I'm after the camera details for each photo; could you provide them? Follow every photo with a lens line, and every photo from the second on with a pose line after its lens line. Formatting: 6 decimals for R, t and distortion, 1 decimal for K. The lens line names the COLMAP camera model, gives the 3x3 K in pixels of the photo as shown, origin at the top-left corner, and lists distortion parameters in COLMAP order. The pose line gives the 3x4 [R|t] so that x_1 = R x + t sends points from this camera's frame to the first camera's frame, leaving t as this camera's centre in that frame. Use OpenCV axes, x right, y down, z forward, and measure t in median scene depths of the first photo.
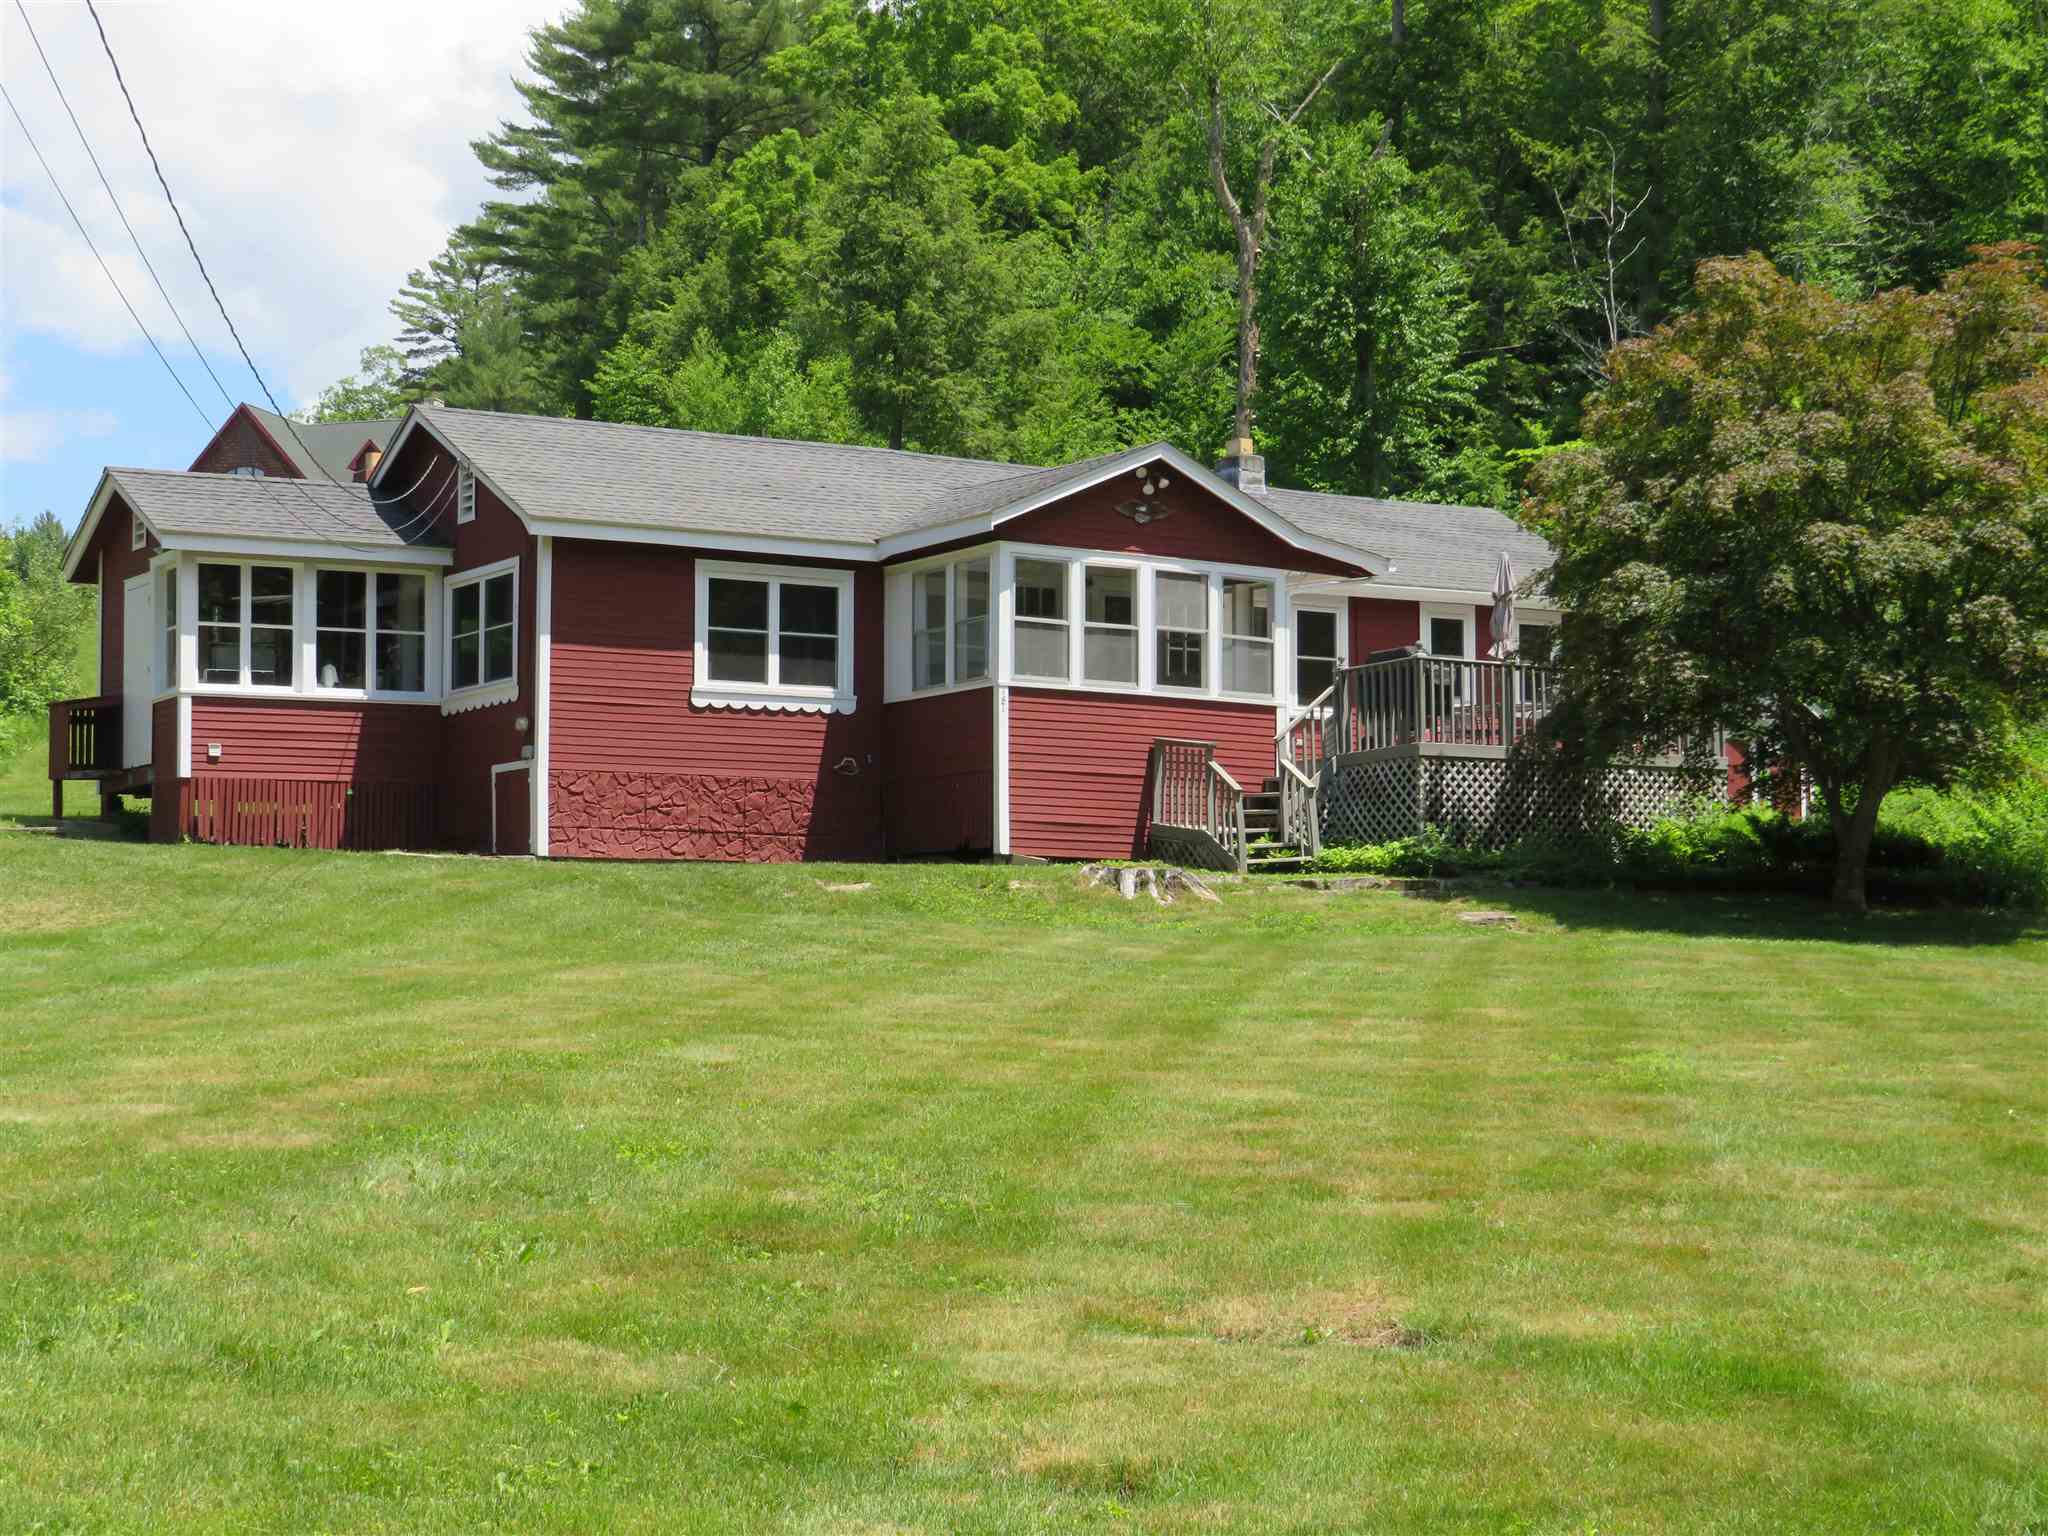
lens RADIAL K [[3400.8, 0, 1024.0], [0, 3400.8, 761.5], [0, 0, 1]] dist [-0.122083, 0.000000]
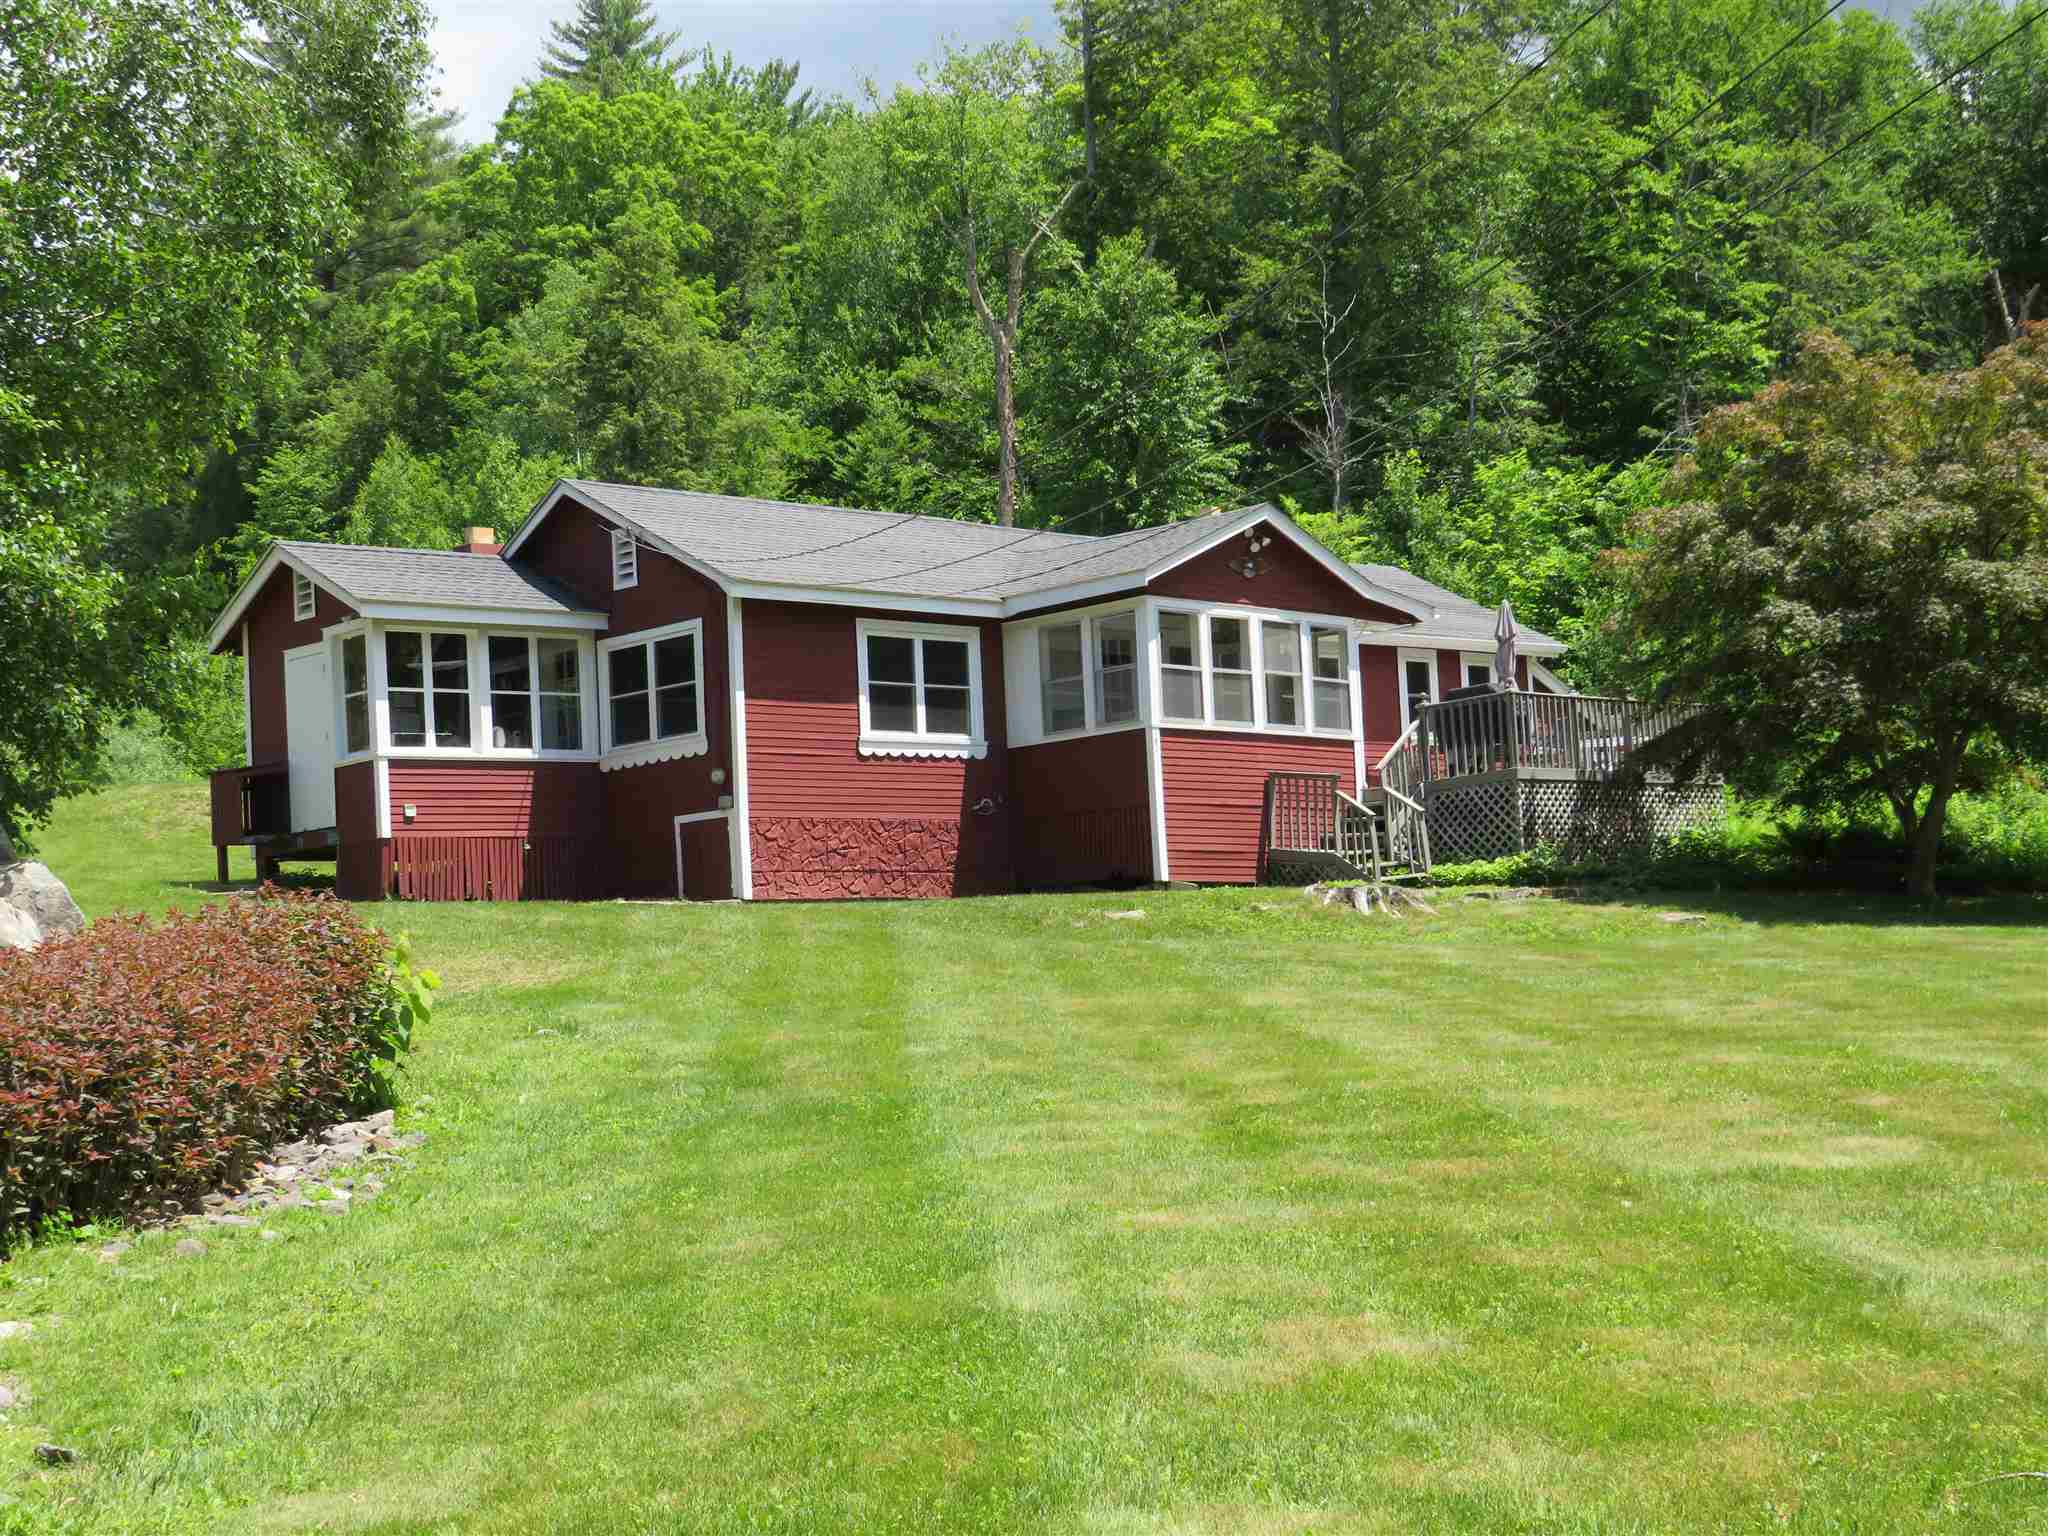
lens RADIAL K [[2890.5, 0, 1024.1], [0, 2890.5, 774.7], [0, 0, 1]] dist [-0.079632, 0.000000]
pose [[0.978873, -0.031079, 0.202096, -0.230344], [0.033613, 0.999393, -0.009121, 0.000009], [-0.201690, 0.015721, 0.979323, 0.095005]]
